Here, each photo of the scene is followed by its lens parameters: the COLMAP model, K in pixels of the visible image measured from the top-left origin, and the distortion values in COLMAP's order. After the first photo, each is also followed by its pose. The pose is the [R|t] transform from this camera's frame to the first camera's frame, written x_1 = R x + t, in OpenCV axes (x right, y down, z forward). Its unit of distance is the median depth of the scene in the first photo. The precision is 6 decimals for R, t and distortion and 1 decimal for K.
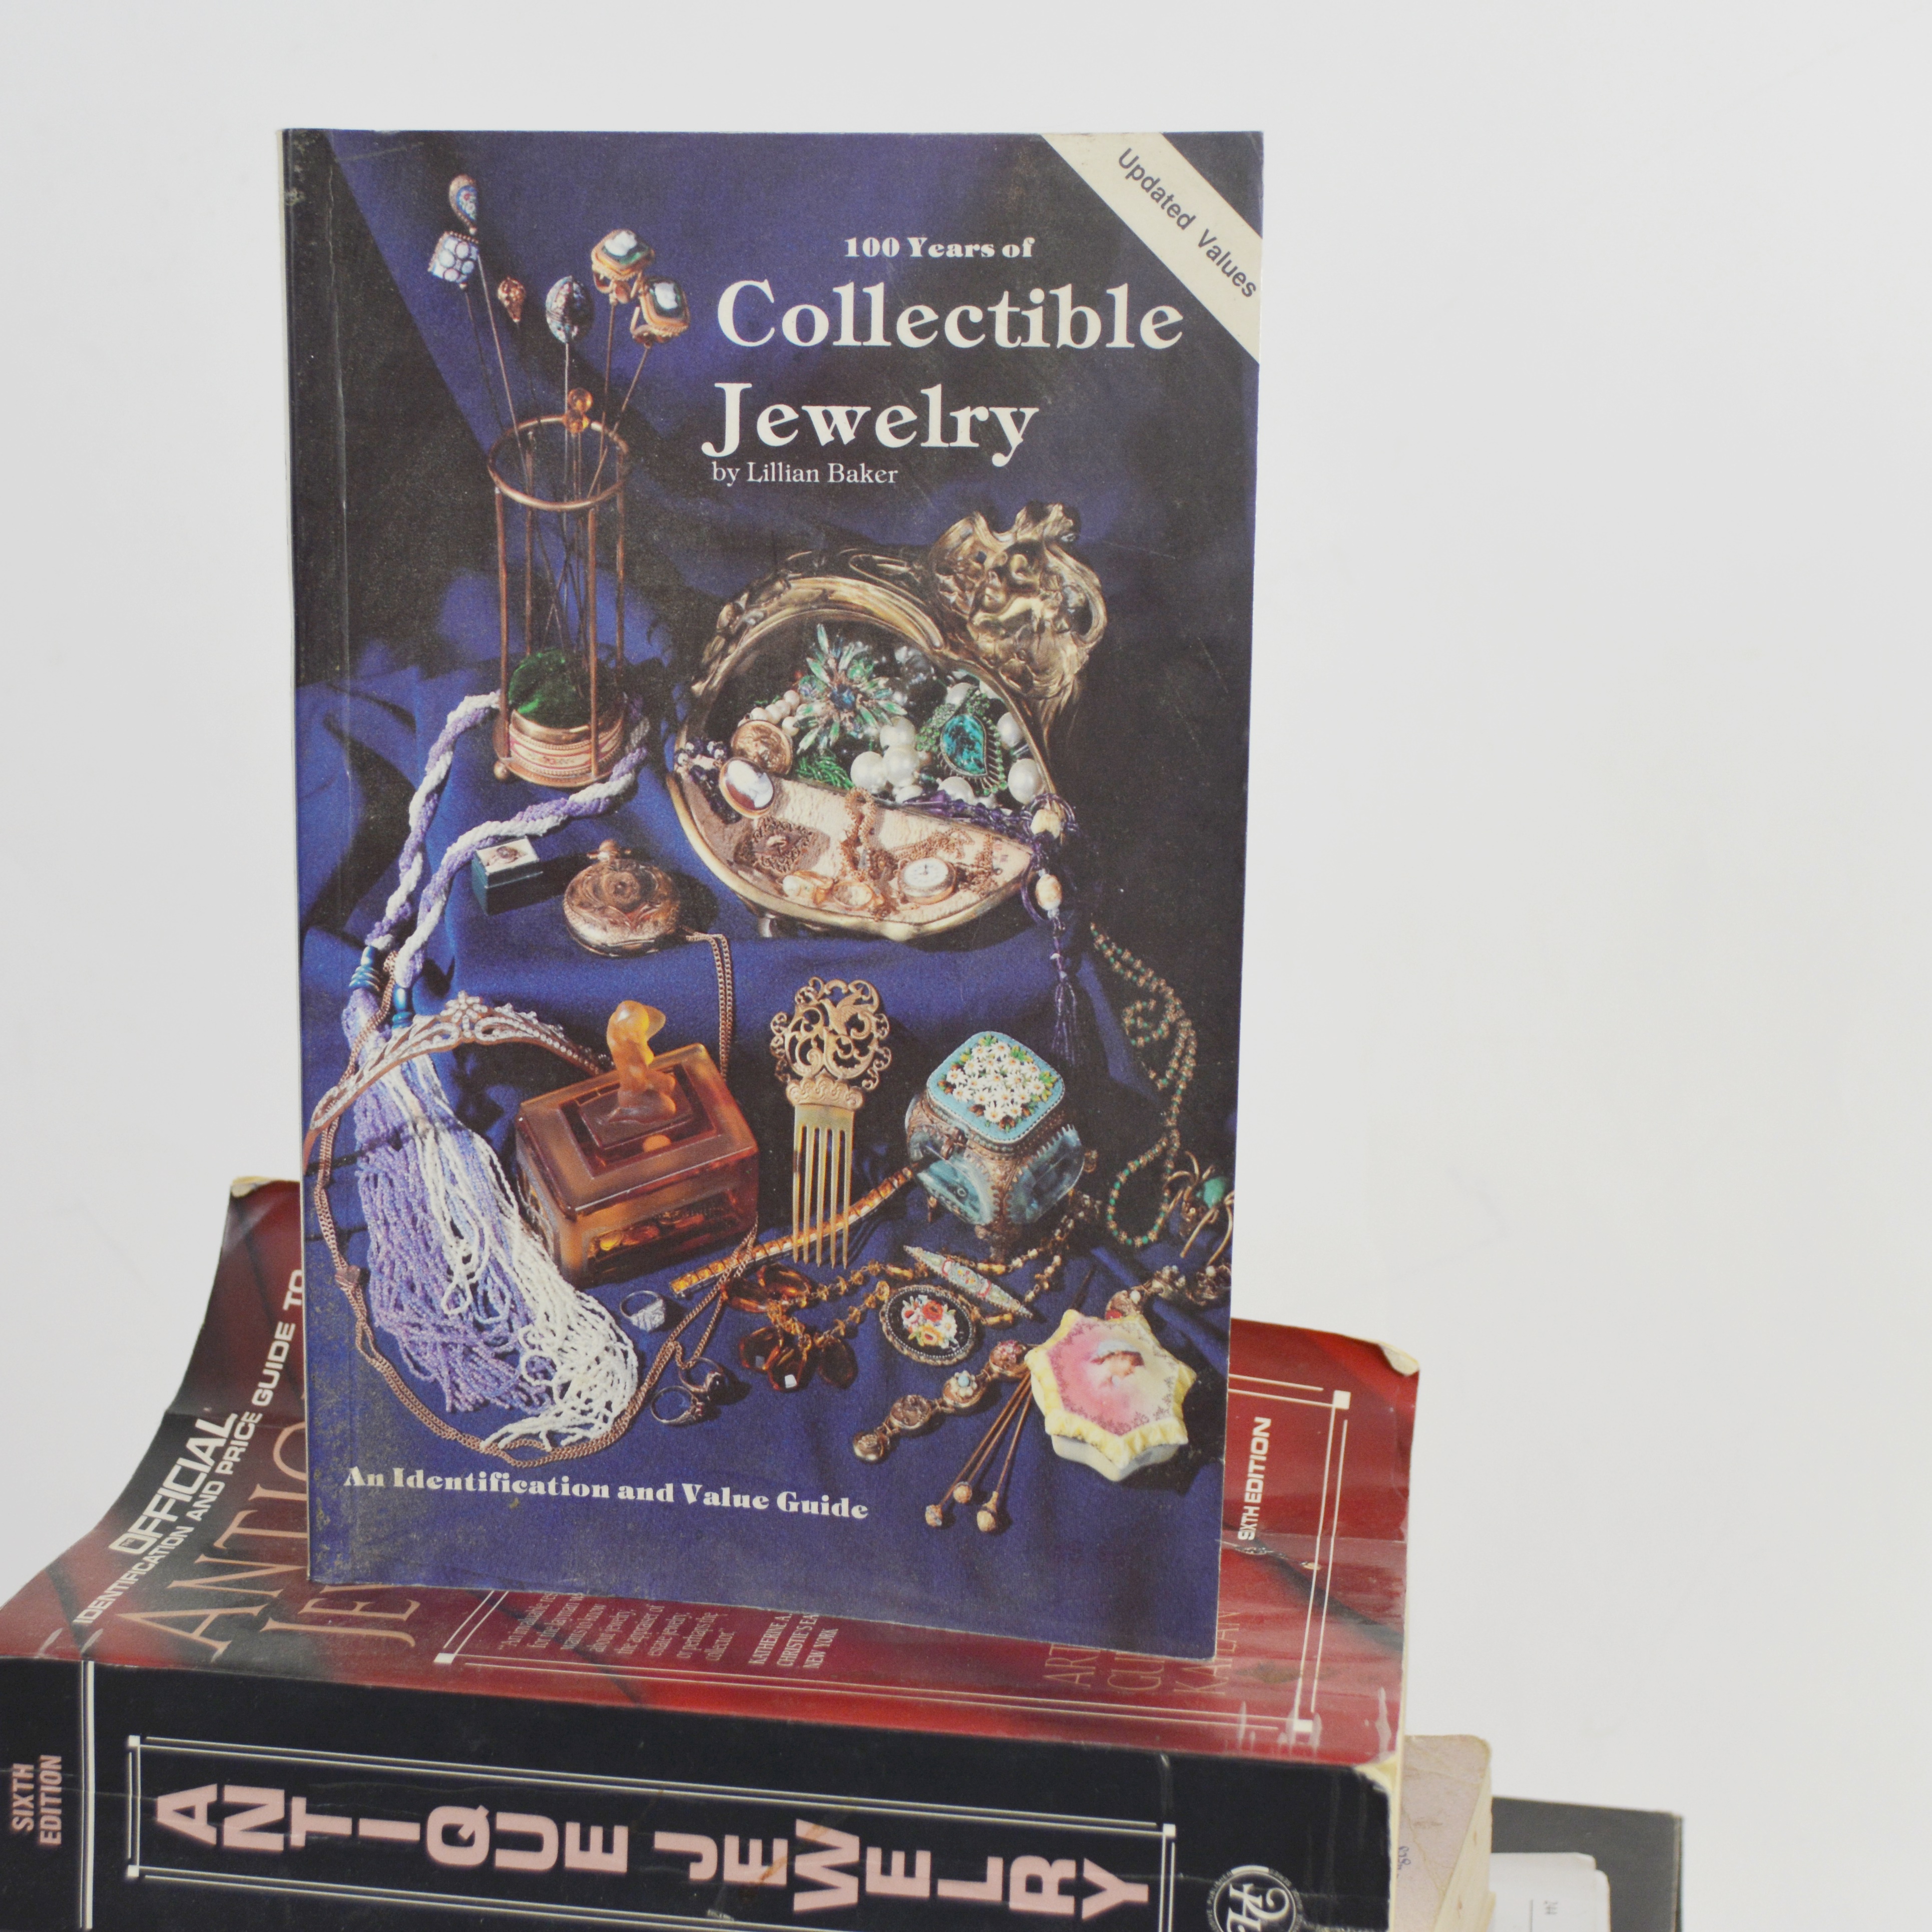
lens RADIAL K [[3747.5, 0, 808.0], [0, 3747.5, 919.7], [0, 0, 1]] dist [-0.049827, 0.025804]
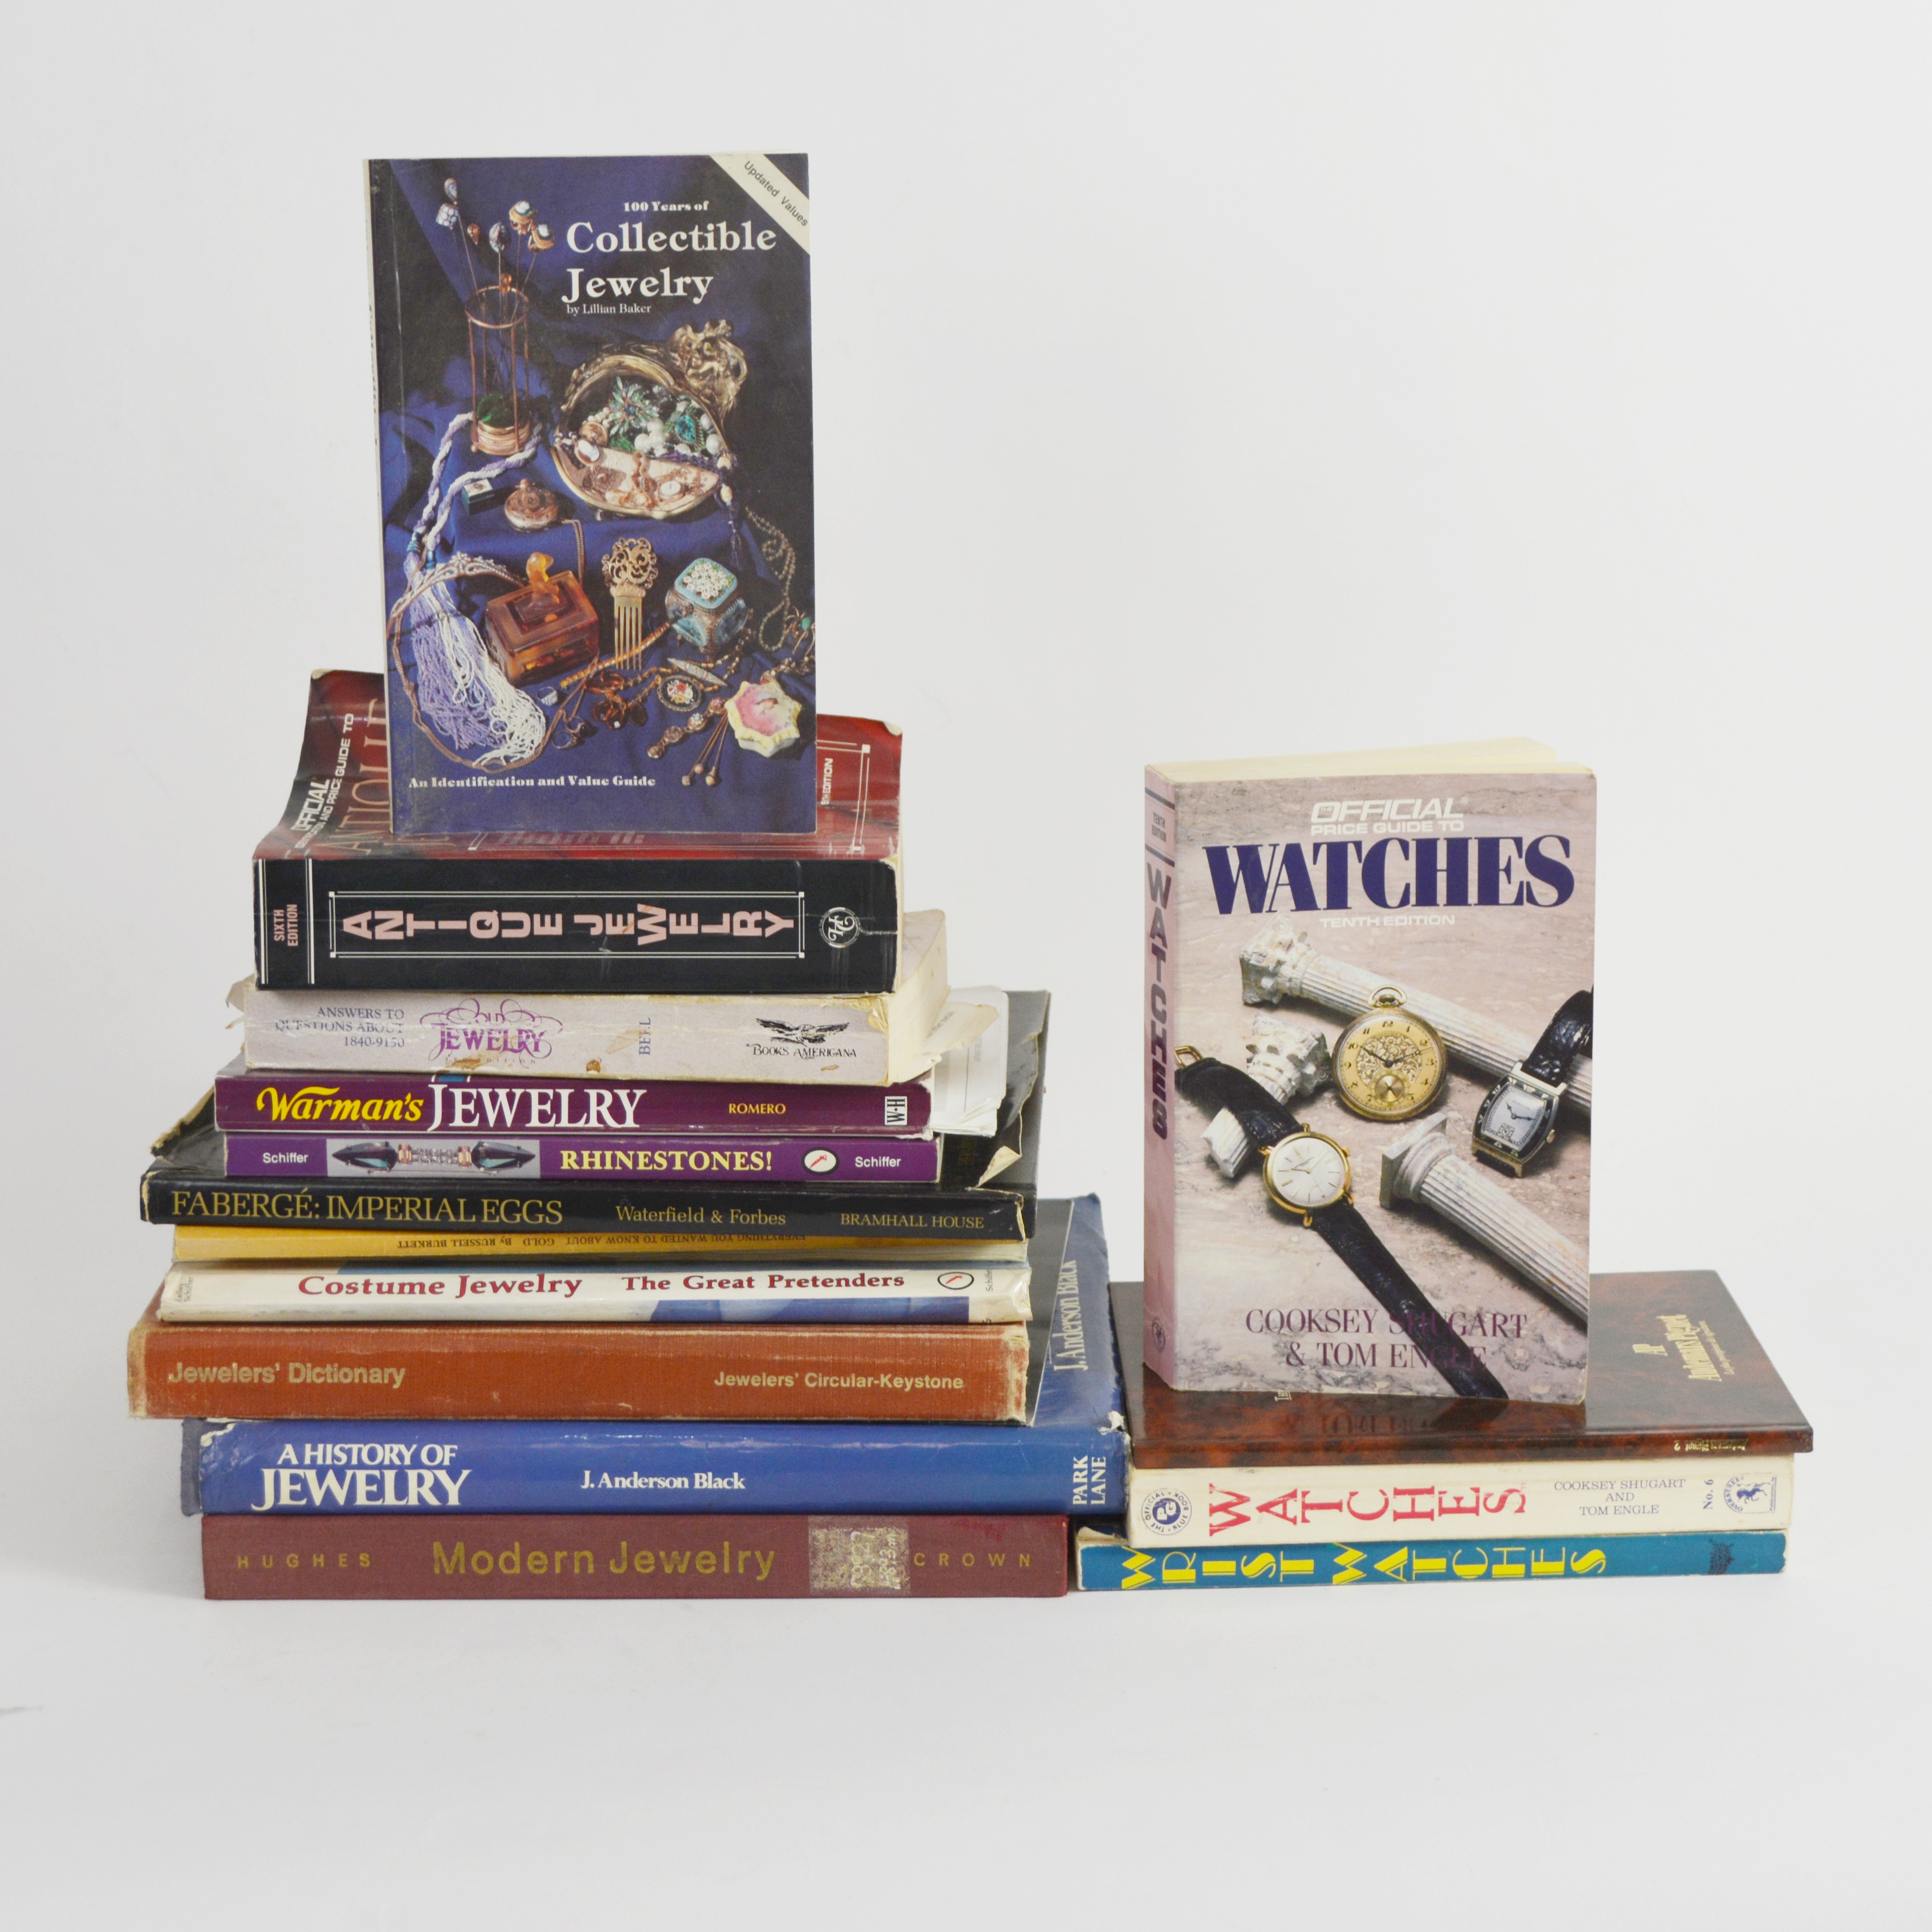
lens RADIAL K [[3788.4, 0, 943.7], [0, 3788.4, 878.7], [0, 0, 1]] dist [-0.051496, -0.065078]
pose [[0.984761, -0.050061, 0.166554, -0.194975], [0.044325, 0.998295, 0.037980, 0.141277], [-0.168171, -0.030019, 0.985301, -1.249567]]
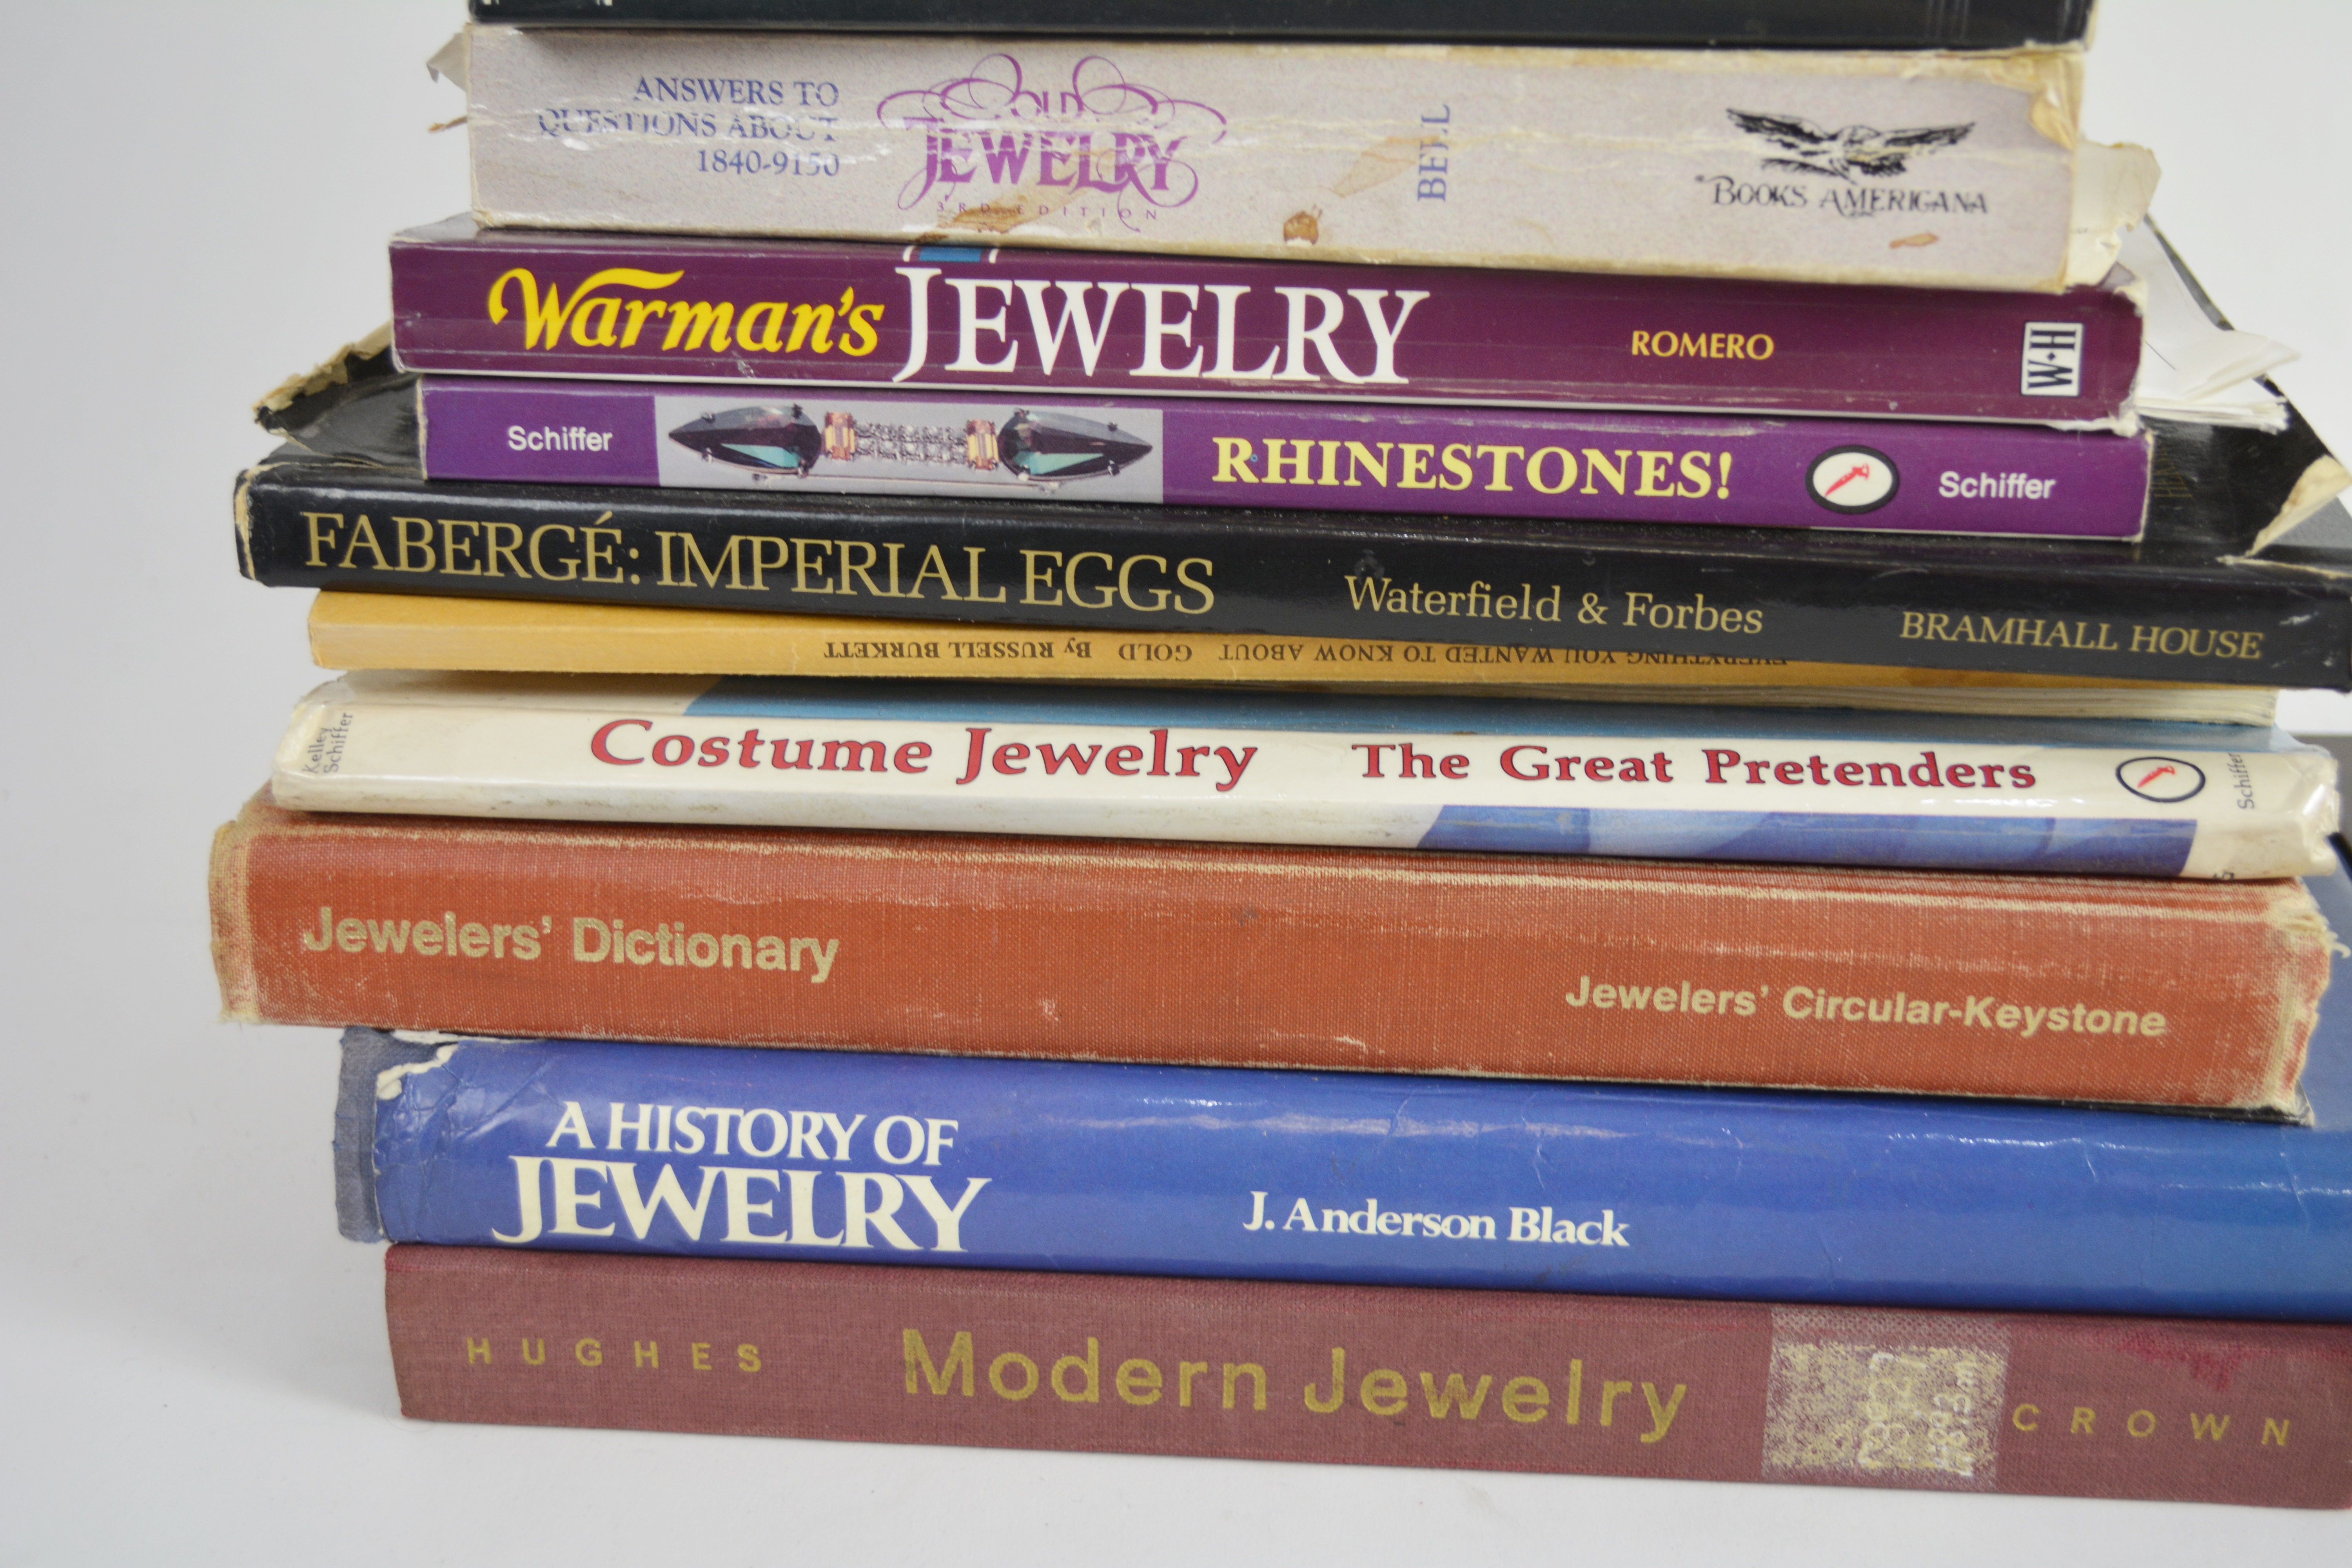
lens RADIAL K [[2925.3, 0, 1176.0], [0, 2925.3, 784.0], [0, 0, 1]] dist [-0.052550, 0.027080]
pose [[0.996133, -0.045302, 0.075272, -0.119581], [0.027824, 0.975370, 0.218814, 0.303677], [-0.083330, -0.215874, 0.972859, 0.283303]]
